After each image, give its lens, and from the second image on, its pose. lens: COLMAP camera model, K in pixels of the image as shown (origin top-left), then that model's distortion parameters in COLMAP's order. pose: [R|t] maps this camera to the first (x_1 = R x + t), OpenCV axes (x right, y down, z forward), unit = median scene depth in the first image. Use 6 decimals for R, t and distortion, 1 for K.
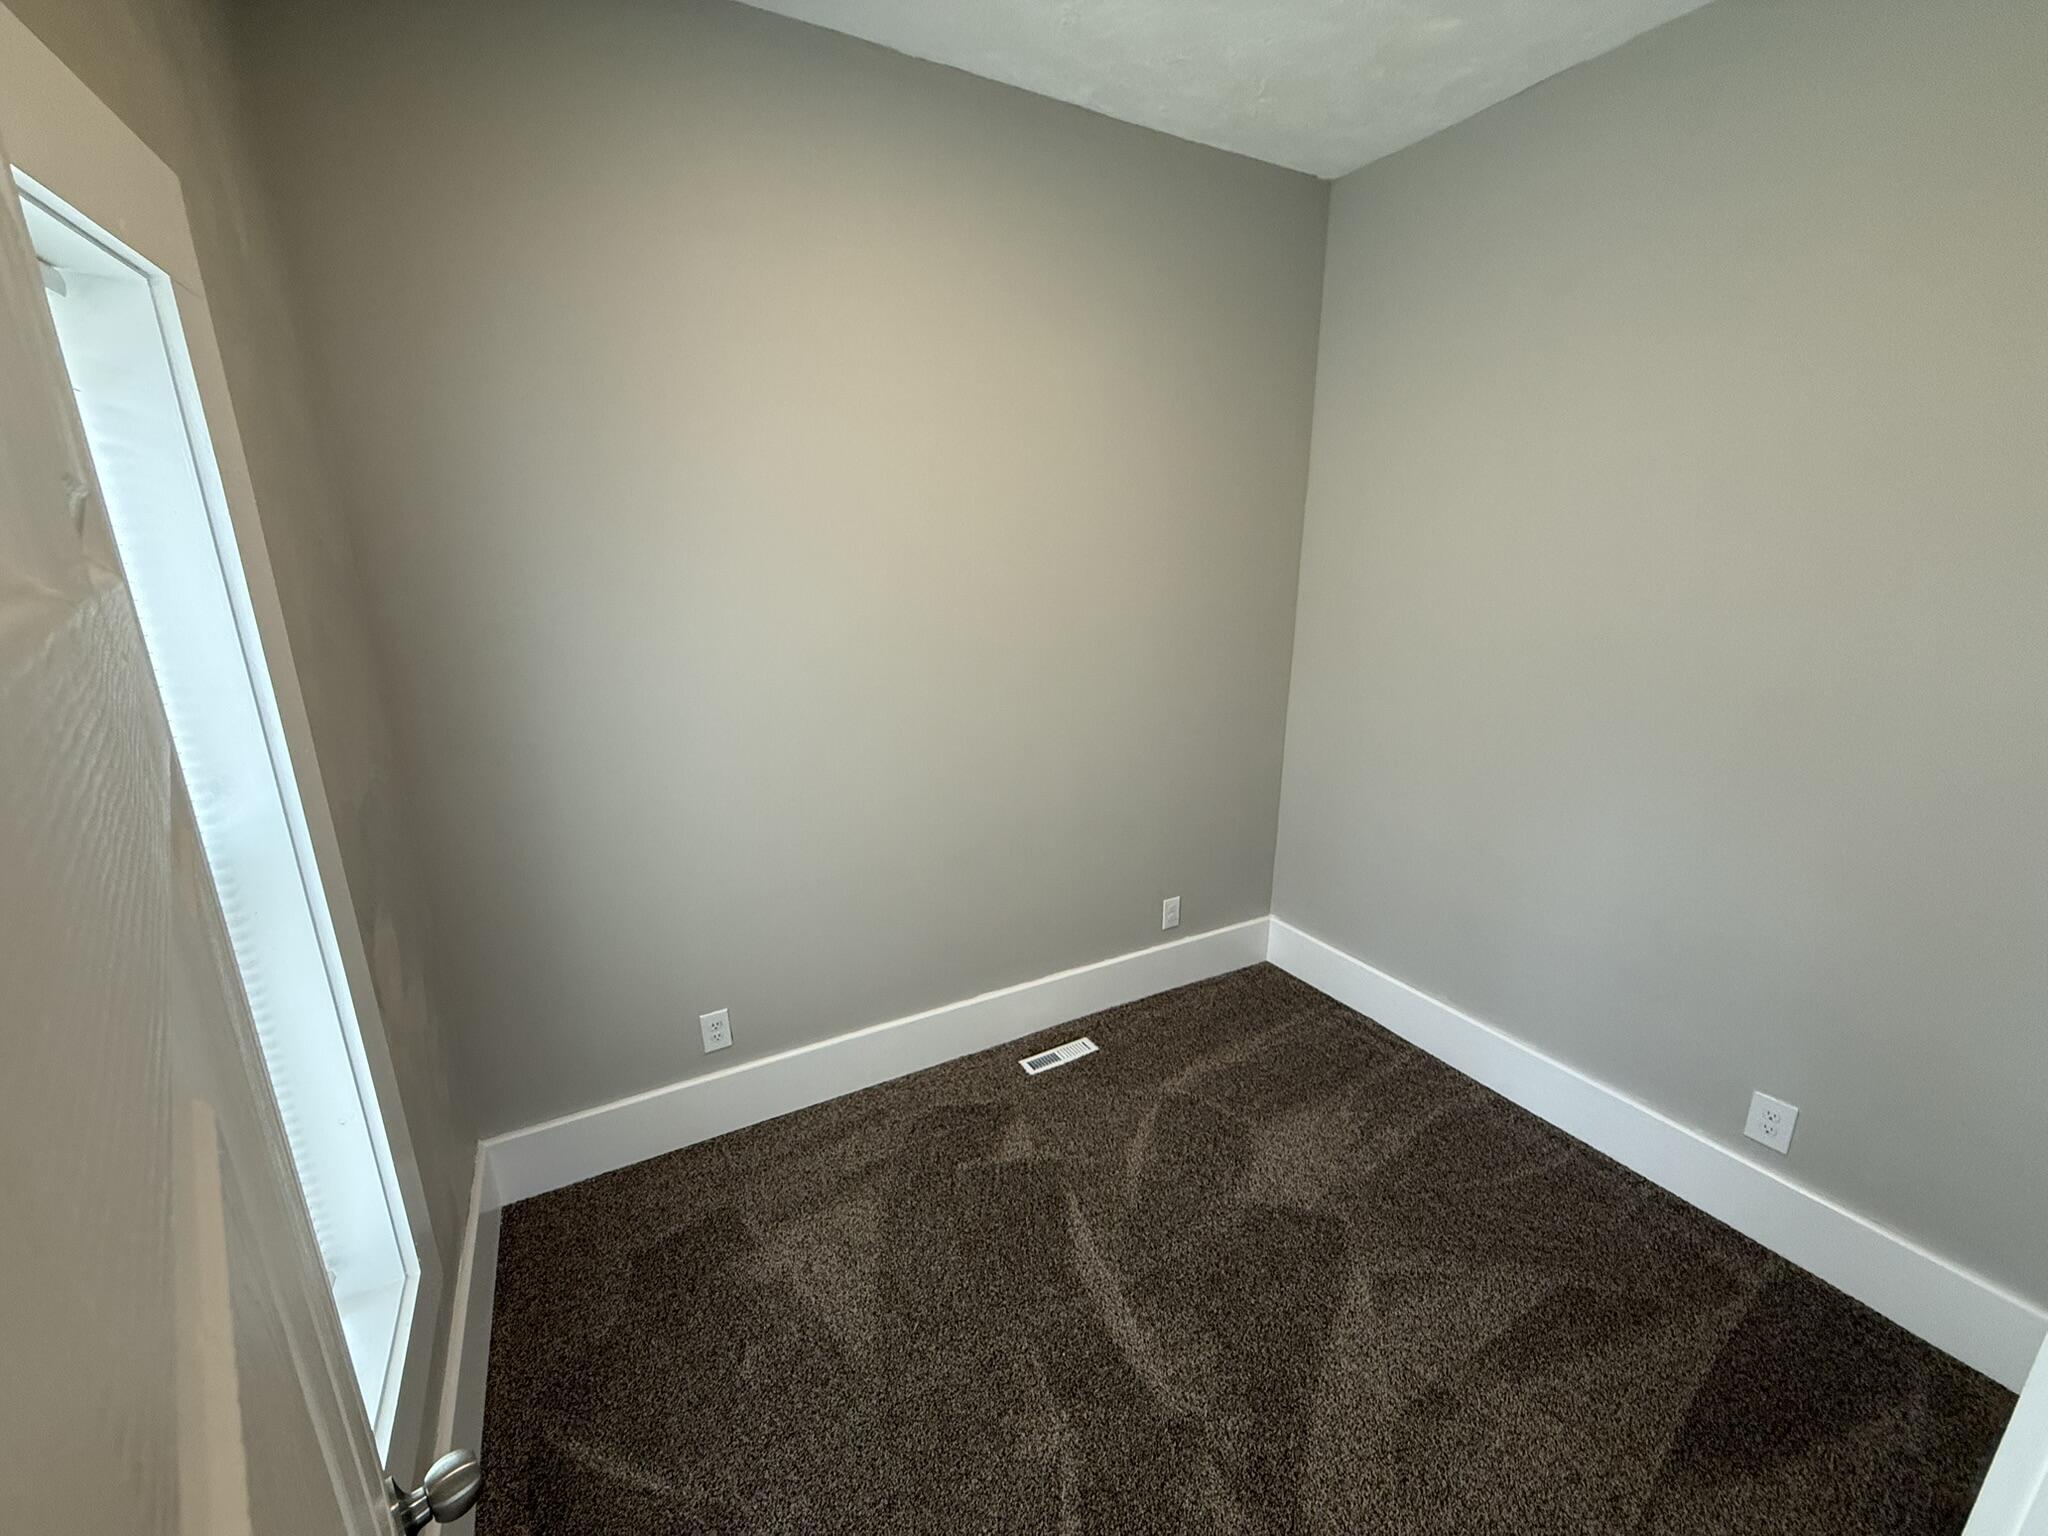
lens RADIAL K [[815.3, 0, 1024.0], [0, 815.3, 768.0], [0, 0, 1]] dist [0.000125, -0.000022]
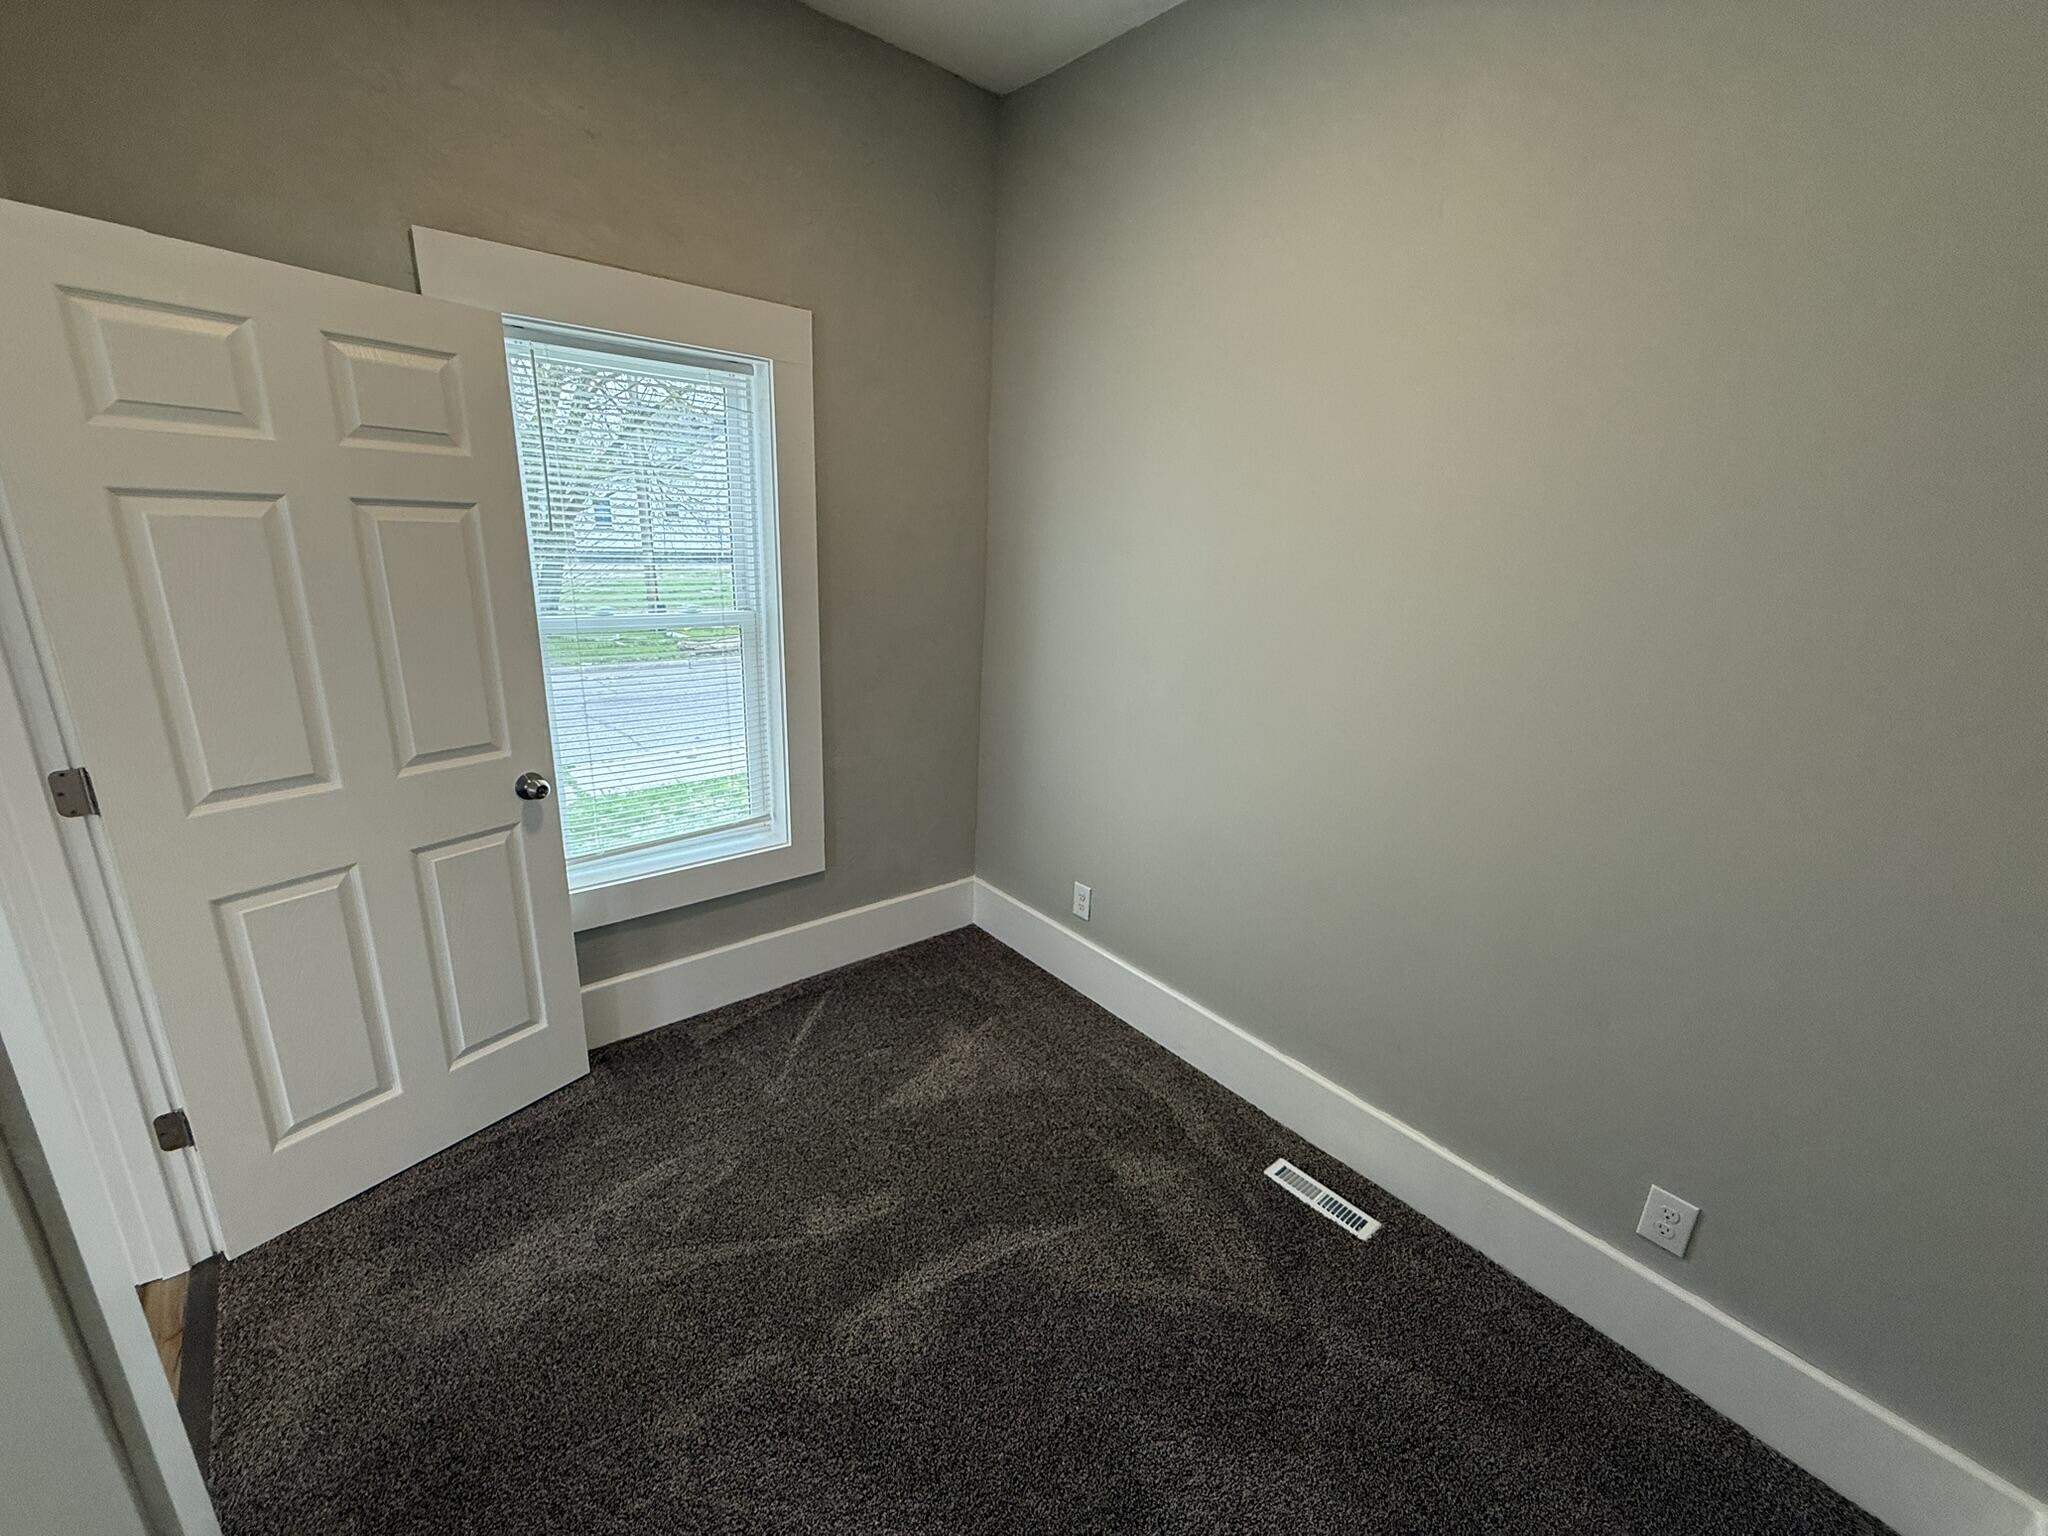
lens RADIAL K [[815.3, 0, 1024.0], [0, 815.3, 768.0], [0, 0, 1]] dist [0.000125, -0.000022]
pose [[0.189194, 0.290597, -0.937955, 0.689580], [-0.311340, 0.923673, 0.223372, -0.105502], [0.931275, 0.249762, 0.265228, 0.550795]]
